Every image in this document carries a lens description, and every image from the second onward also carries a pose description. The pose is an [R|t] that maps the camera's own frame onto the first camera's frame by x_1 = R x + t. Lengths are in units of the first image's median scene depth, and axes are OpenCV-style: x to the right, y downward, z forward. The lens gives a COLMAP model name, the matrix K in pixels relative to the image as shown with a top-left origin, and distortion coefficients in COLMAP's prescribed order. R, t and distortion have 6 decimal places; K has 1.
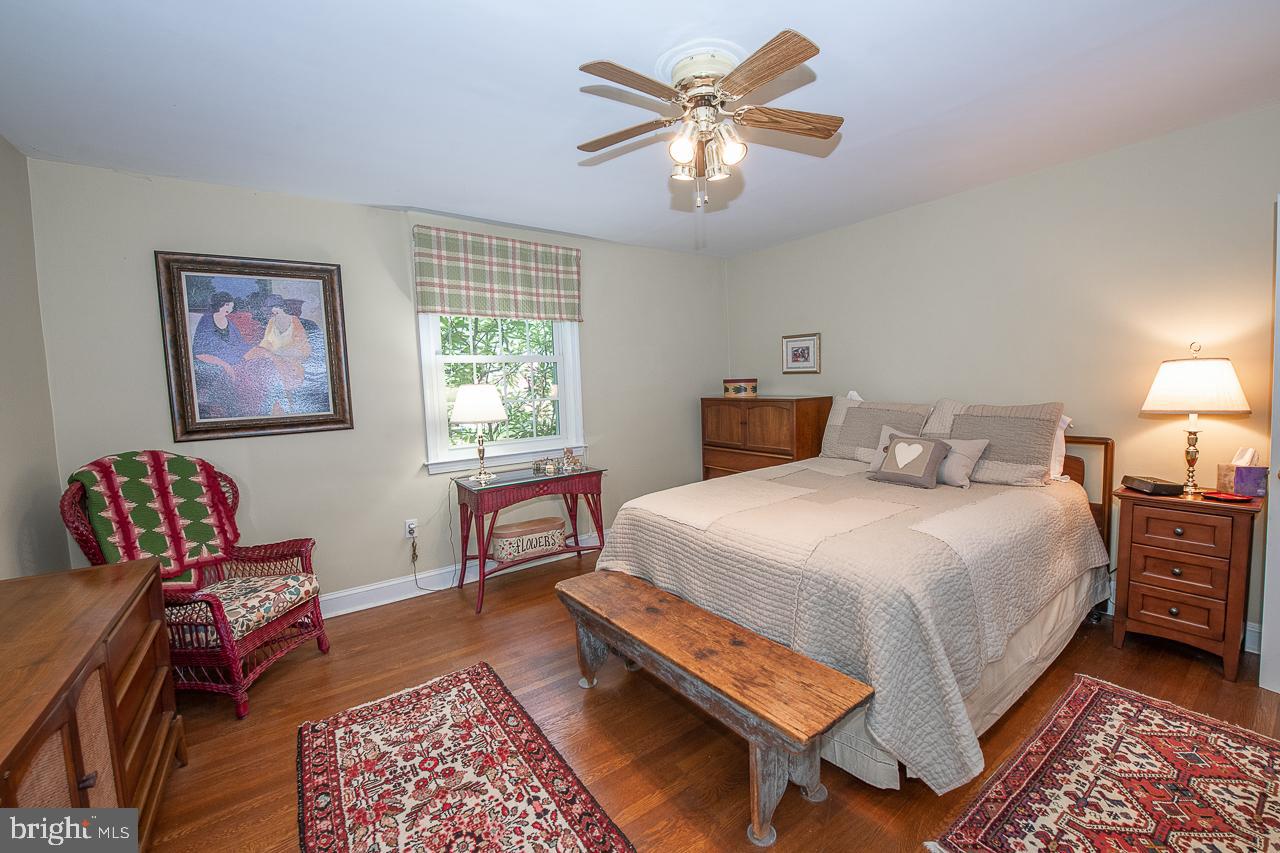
lens RADIAL K [[509.6, 0, 645.0], [0, 509.6, 421.4], [0, 0, 1]] dist [-0.015283, -0.002417]
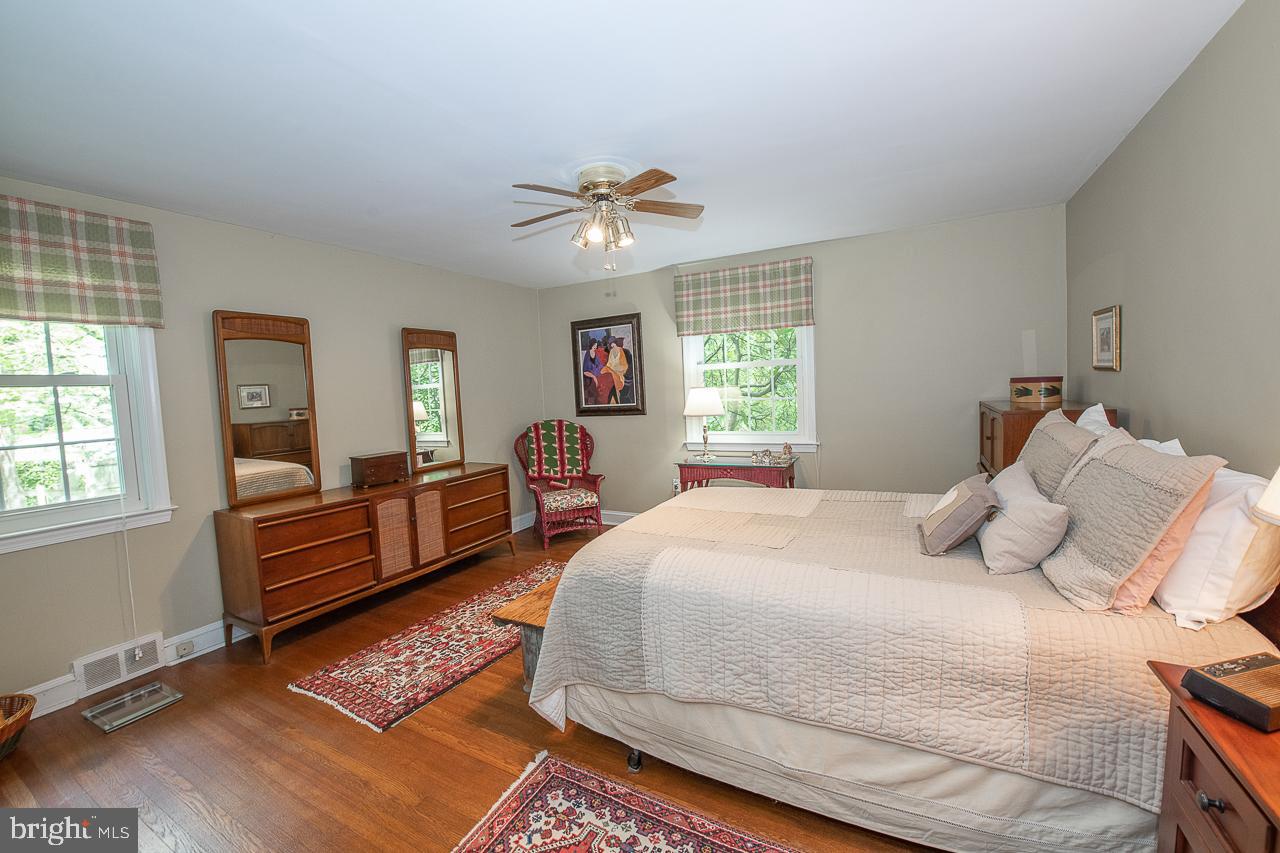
lens RADIAL K [[509.6, 0, 648.5], [0, 509.6, 426.3], [0, 0, 1]] dist [-0.015283, -0.002417]
pose [[0.443089, 0.081849, -0.892733, 0.974661], [-0.040603, 0.996634, 0.071223, -0.072364], [0.895557, 0.004690, 0.444921, 0.339501]]
